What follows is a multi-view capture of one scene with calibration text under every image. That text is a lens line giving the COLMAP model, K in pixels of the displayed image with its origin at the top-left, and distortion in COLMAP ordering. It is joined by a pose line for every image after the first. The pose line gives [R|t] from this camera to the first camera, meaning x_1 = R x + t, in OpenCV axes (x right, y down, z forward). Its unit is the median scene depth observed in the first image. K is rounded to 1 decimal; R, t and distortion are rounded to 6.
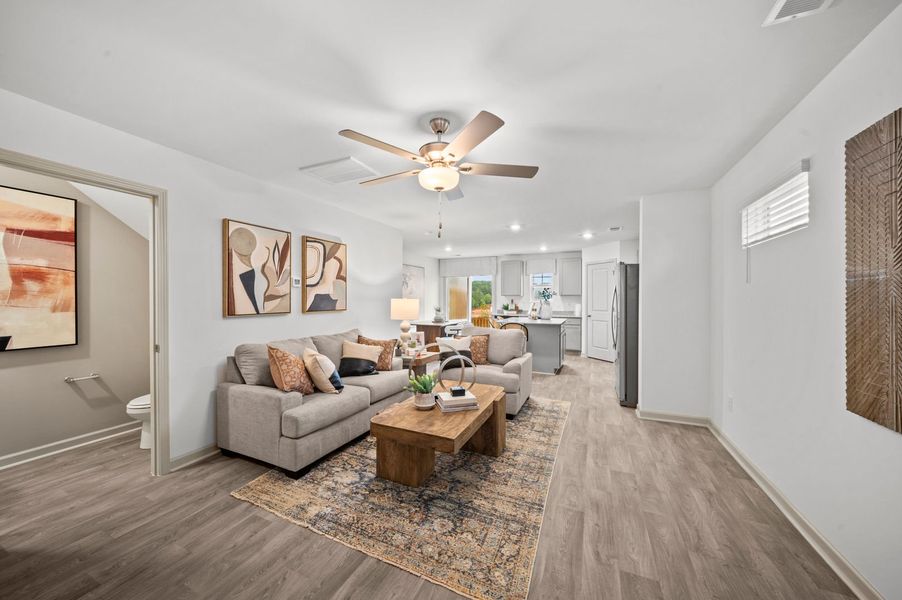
lens RADIAL K [[323.1, 0, 454.2], [0, 323.1, 299.0], [0, 0, 1]] dist [-0.004652, -0.000992]
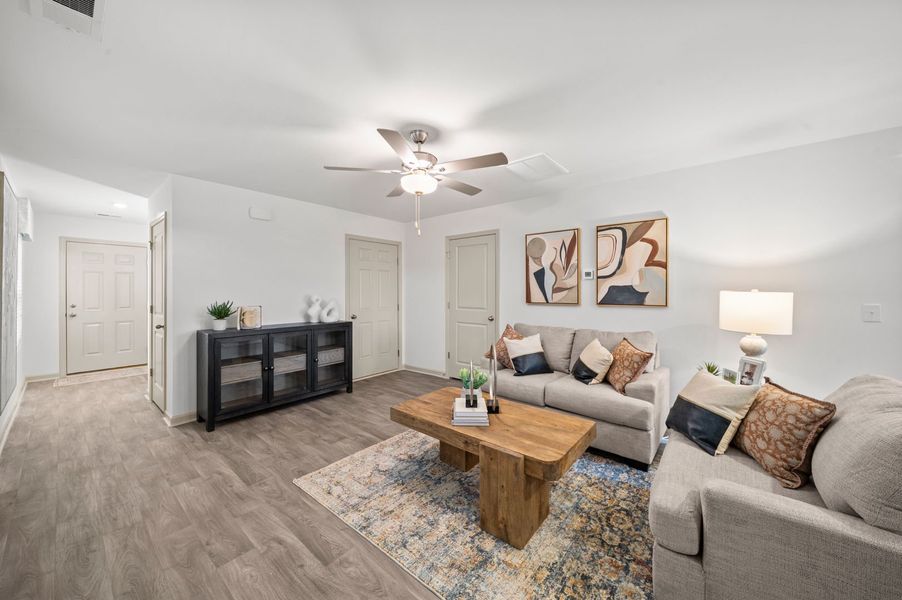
lens RADIAL K [[323.1, 0, 451.3], [0, 323.1, 293.9], [0, 0, 1]] dist [-0.004652, -0.000992]
pose [[-0.280655, 0.011343, -0.959742, 0.675543], [-0.002863, 0.999916, 0.012655, -0.003460], [0.959805, 0.006299, -0.280598, 0.964698]]
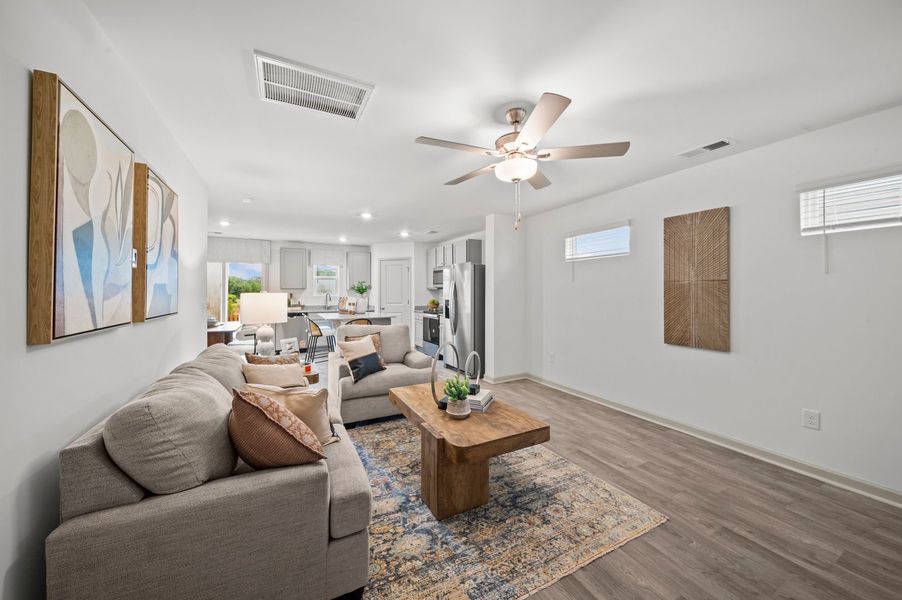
lens RADIAL K [[323.1, 0, 453.8], [0, 323.1, 290.5], [0, 0, 1]] dist [-0.004652, -0.000992]
pose [[0.612595, 0.002375, 0.790394, -0.633574], [0.003339, 0.999979, -0.005593, -0.000163], [-0.790390, 0.006066, 0.612574, 0.373116]]
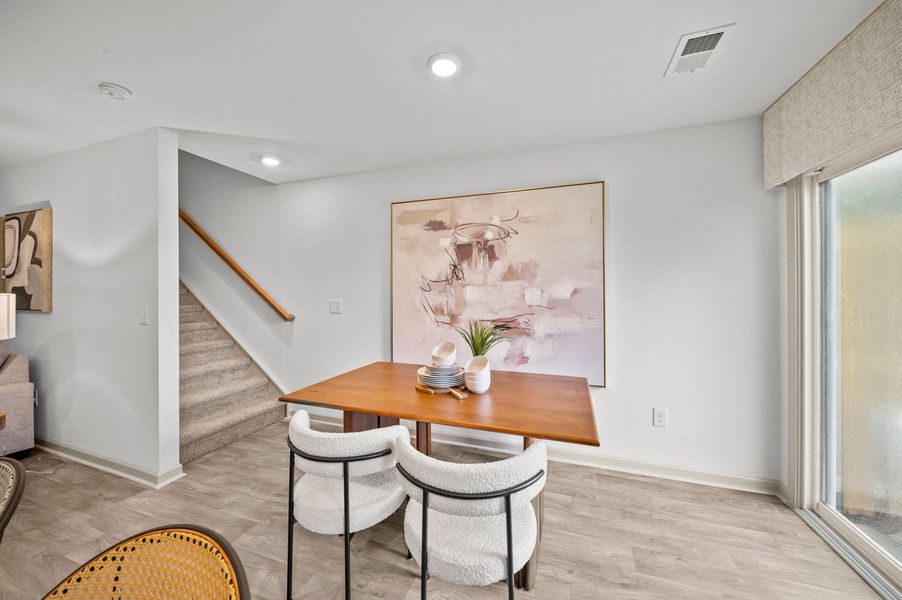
lens RADIAL K [[360.6, 0, 442.4], [0, 360.6, 289.0], [0, 0, 1]] dist [-0.012363, -0.000727]
pose [[0.068813, 0.001501, -0.997628, 0.549150], [0.001247, 0.999998, 0.001591, -0.012709], [0.997629, -0.001353, 0.068811, 2.285120]]
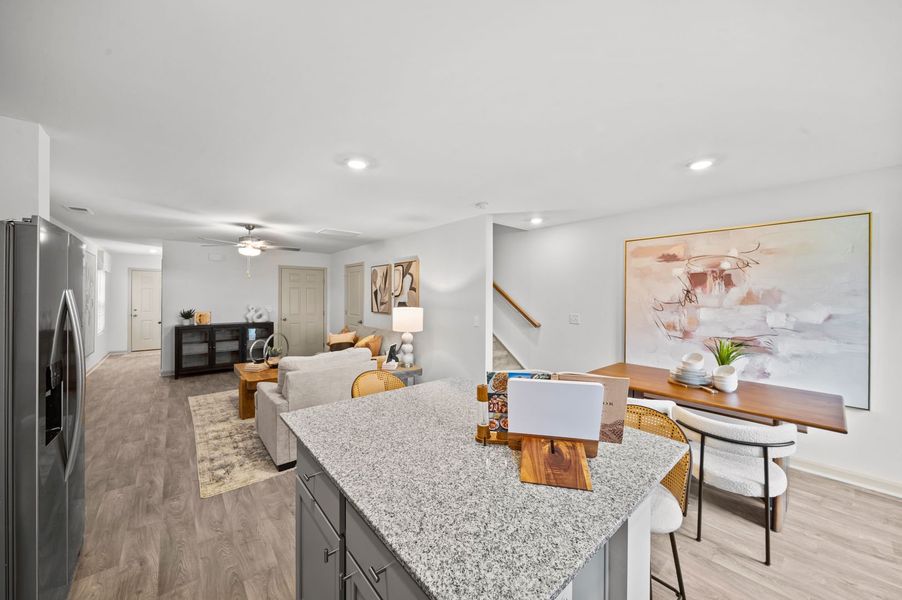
lens RADIAL K [[323.1, 0, 448.6], [0, 323.1, 297.4], [0, 0, 1]] dist [-0.004652, -0.000992]
pose [[-0.442774, 0.001012, -0.896633, 0.885959], [-0.008281, 0.999952, 0.005218, -0.052360], [0.896595, 0.009736, -0.442745, 2.145294]]
